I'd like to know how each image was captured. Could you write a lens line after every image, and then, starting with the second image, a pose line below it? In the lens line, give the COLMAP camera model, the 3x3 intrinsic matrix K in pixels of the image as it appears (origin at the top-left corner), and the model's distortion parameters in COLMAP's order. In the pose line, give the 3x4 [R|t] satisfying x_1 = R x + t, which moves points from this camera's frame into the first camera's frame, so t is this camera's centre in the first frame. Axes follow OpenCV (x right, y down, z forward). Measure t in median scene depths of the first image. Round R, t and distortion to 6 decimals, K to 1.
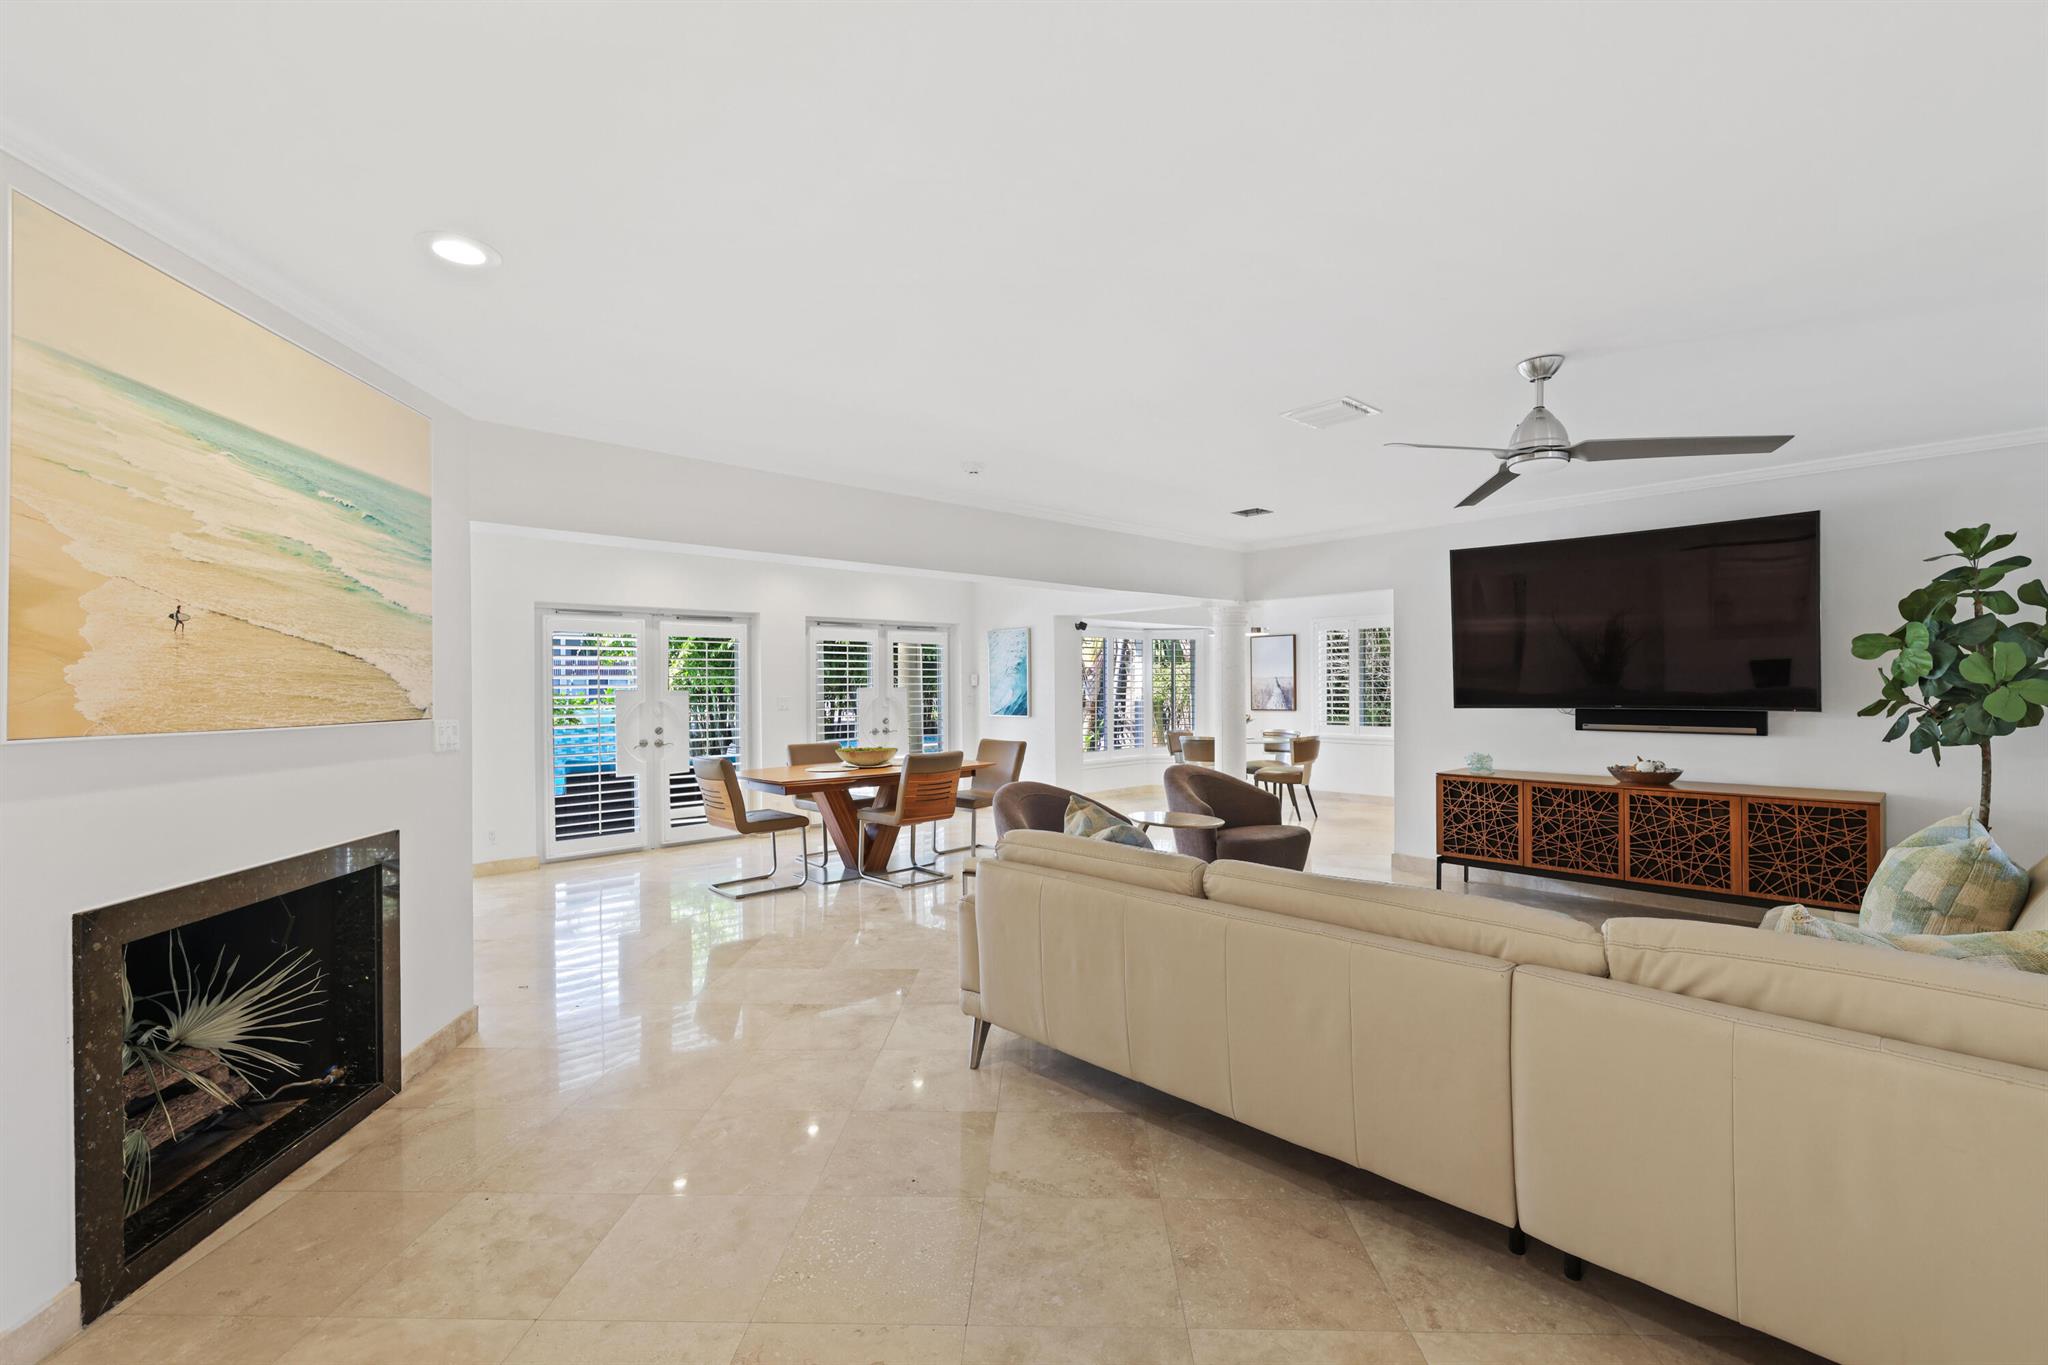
lens RADIAL K [[884.8, 0, 1025.2], [0, 884.8, 689.9], [0, 0, 1]] dist [0.001975, 0.000264]
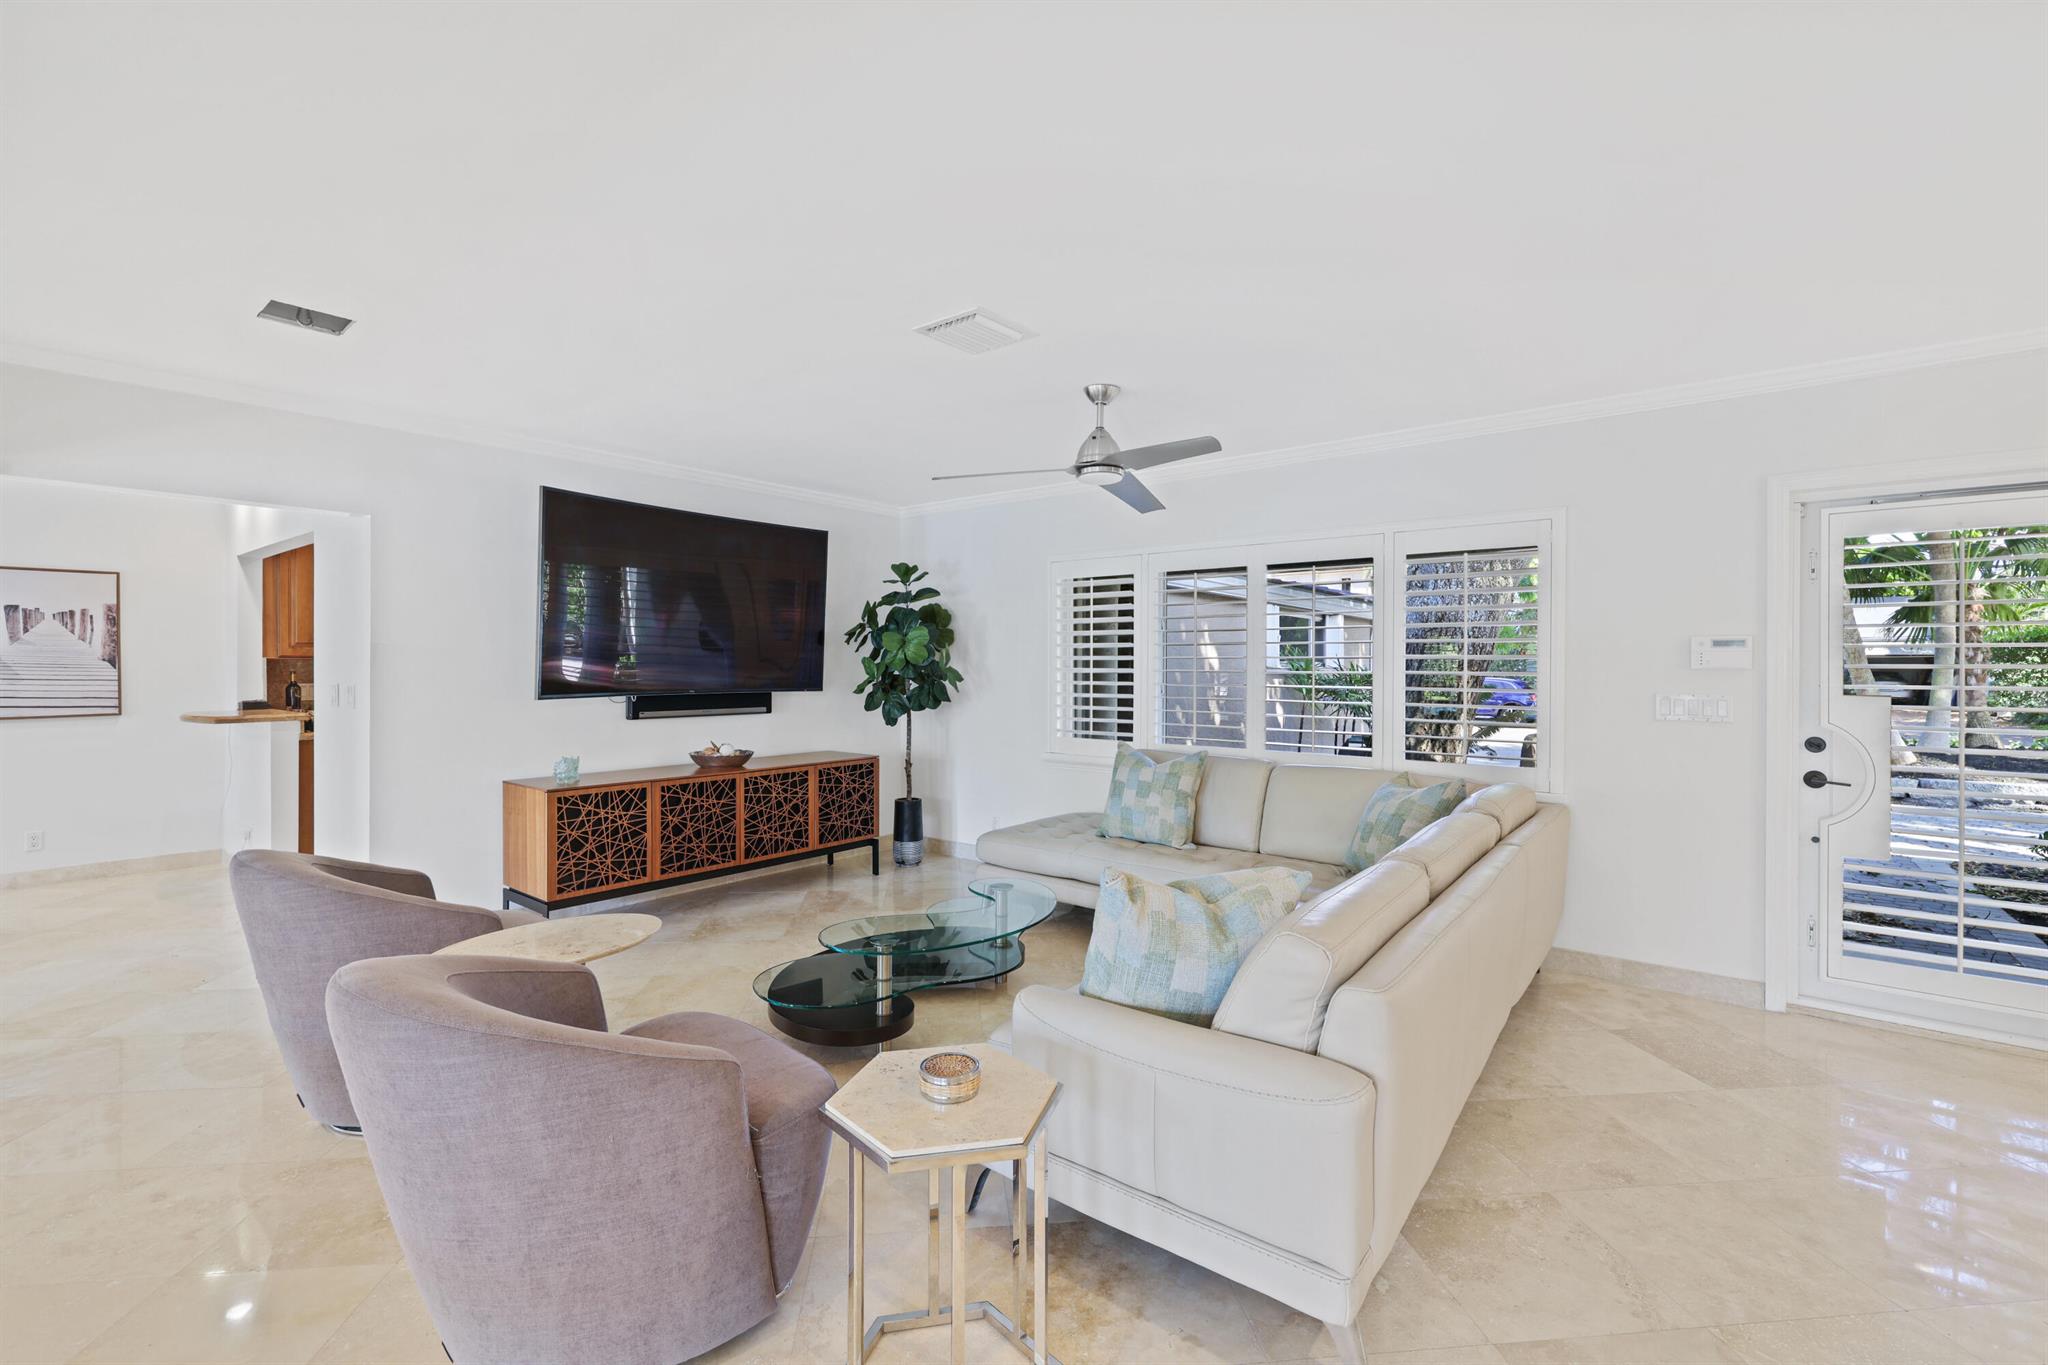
lens RADIAL K [[884.8, 0, 1026.4], [0, 884.8, 673.3], [0, 0, 1]] dist [0.001975, 0.000264]
pose [[-0.139642, -0.002046, 0.990200, -0.376346], [0.004433, 0.999987, 0.002692, -0.002041], [-0.990192, 0.004766, -0.139631, 0.870296]]
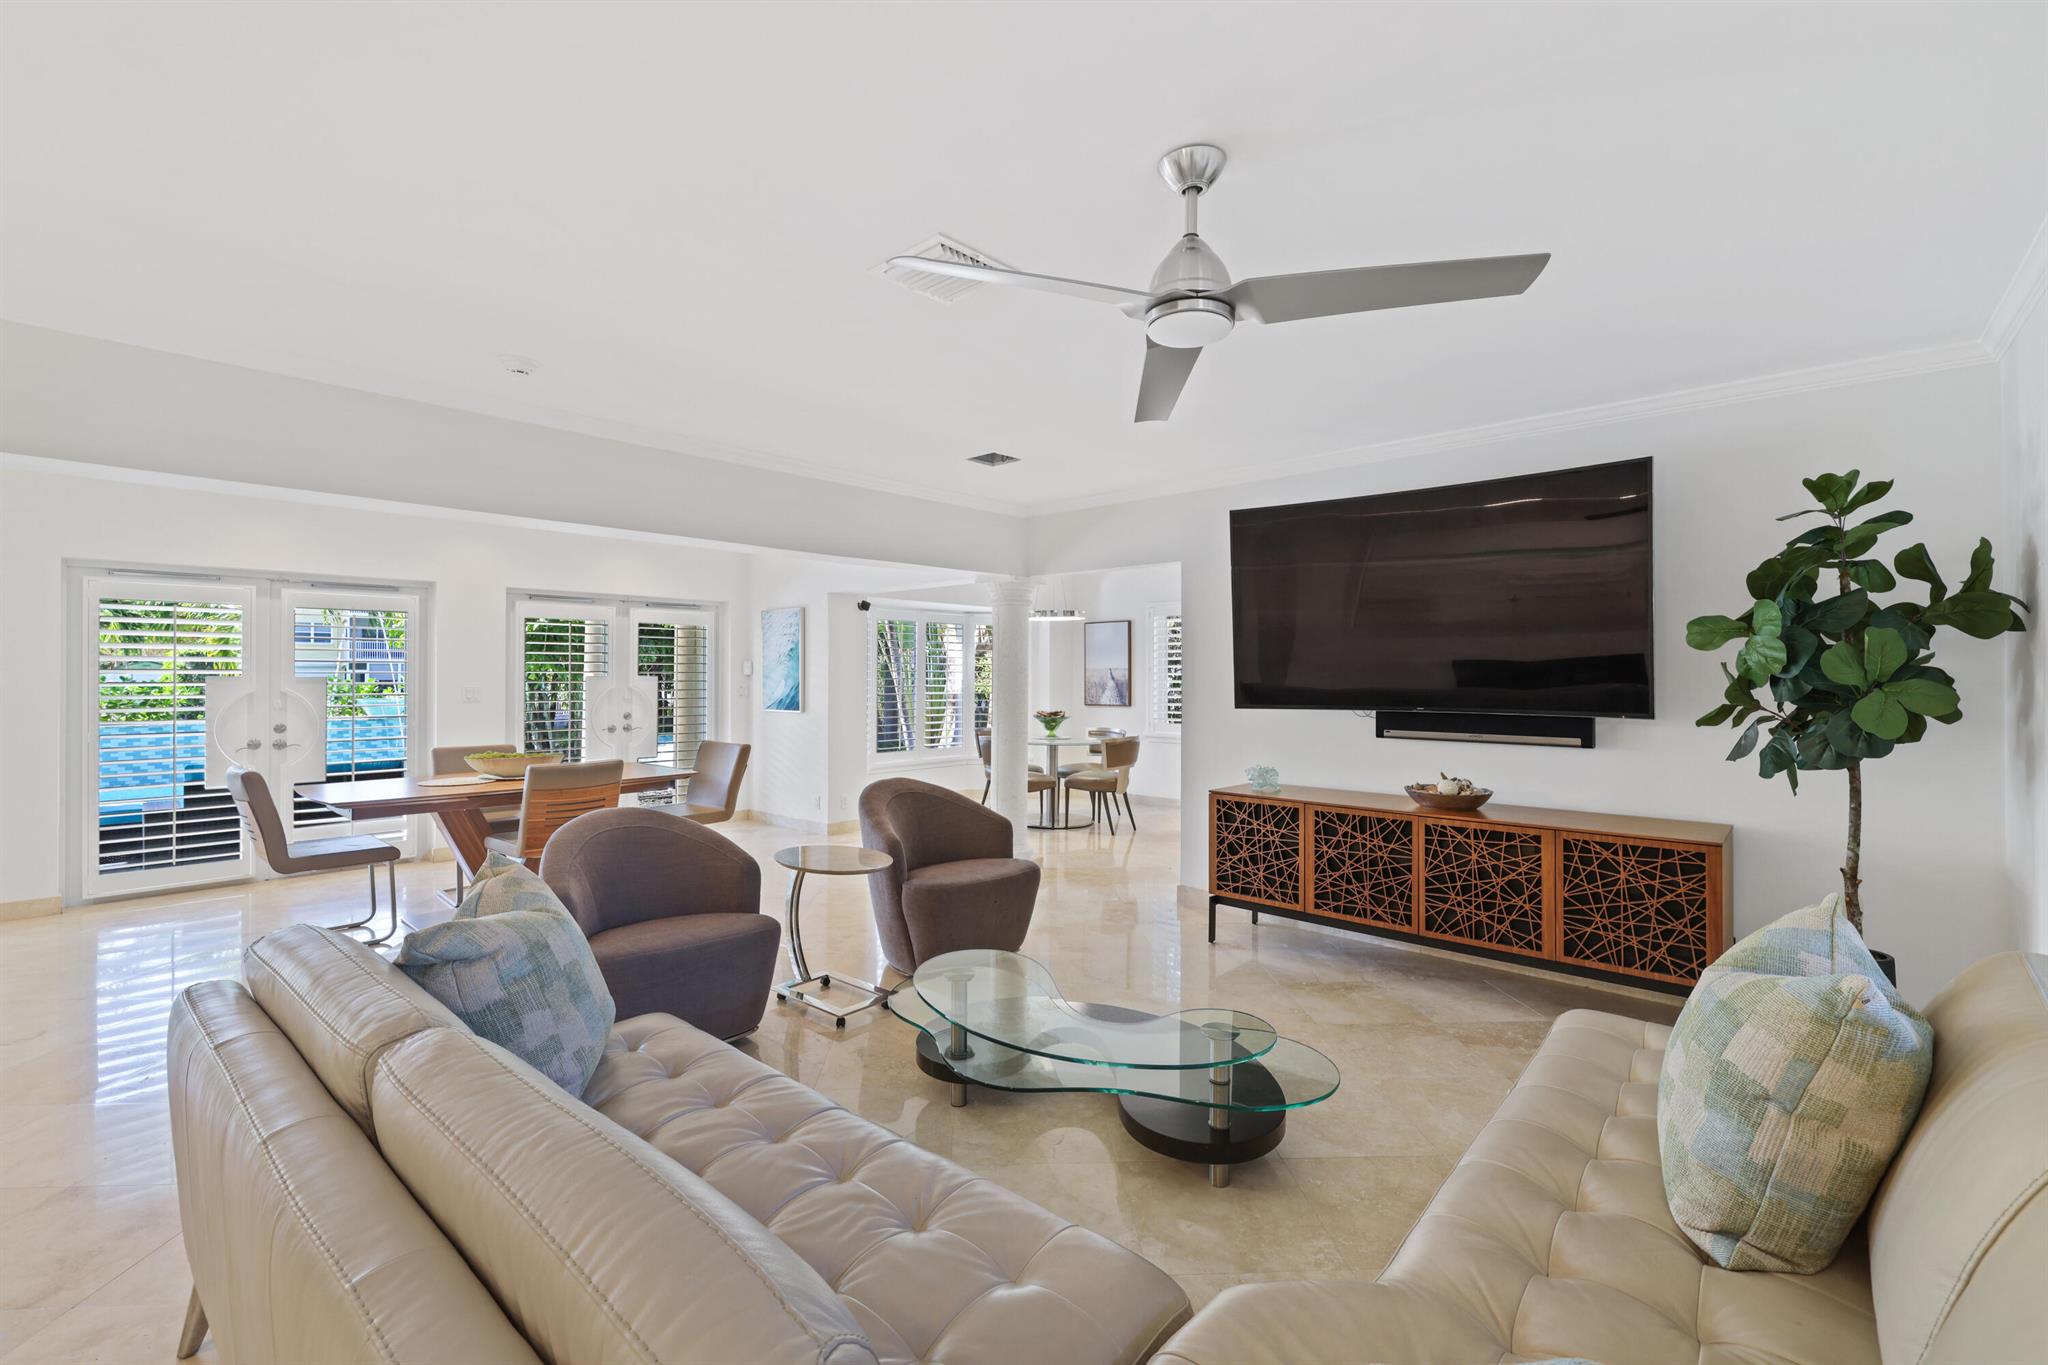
lens RADIAL K [[884.8, 0, 1019.8], [0, 884.8, 671.9], [0, 0, 1]] dist [0.001975, 0.000264]
pose [[0.997279, 0.009304, 0.073124, 0.288748], [-0.008655, 0.999920, -0.009189, -0.004236], [-0.073204, 0.008531, 0.997281, 0.270484]]
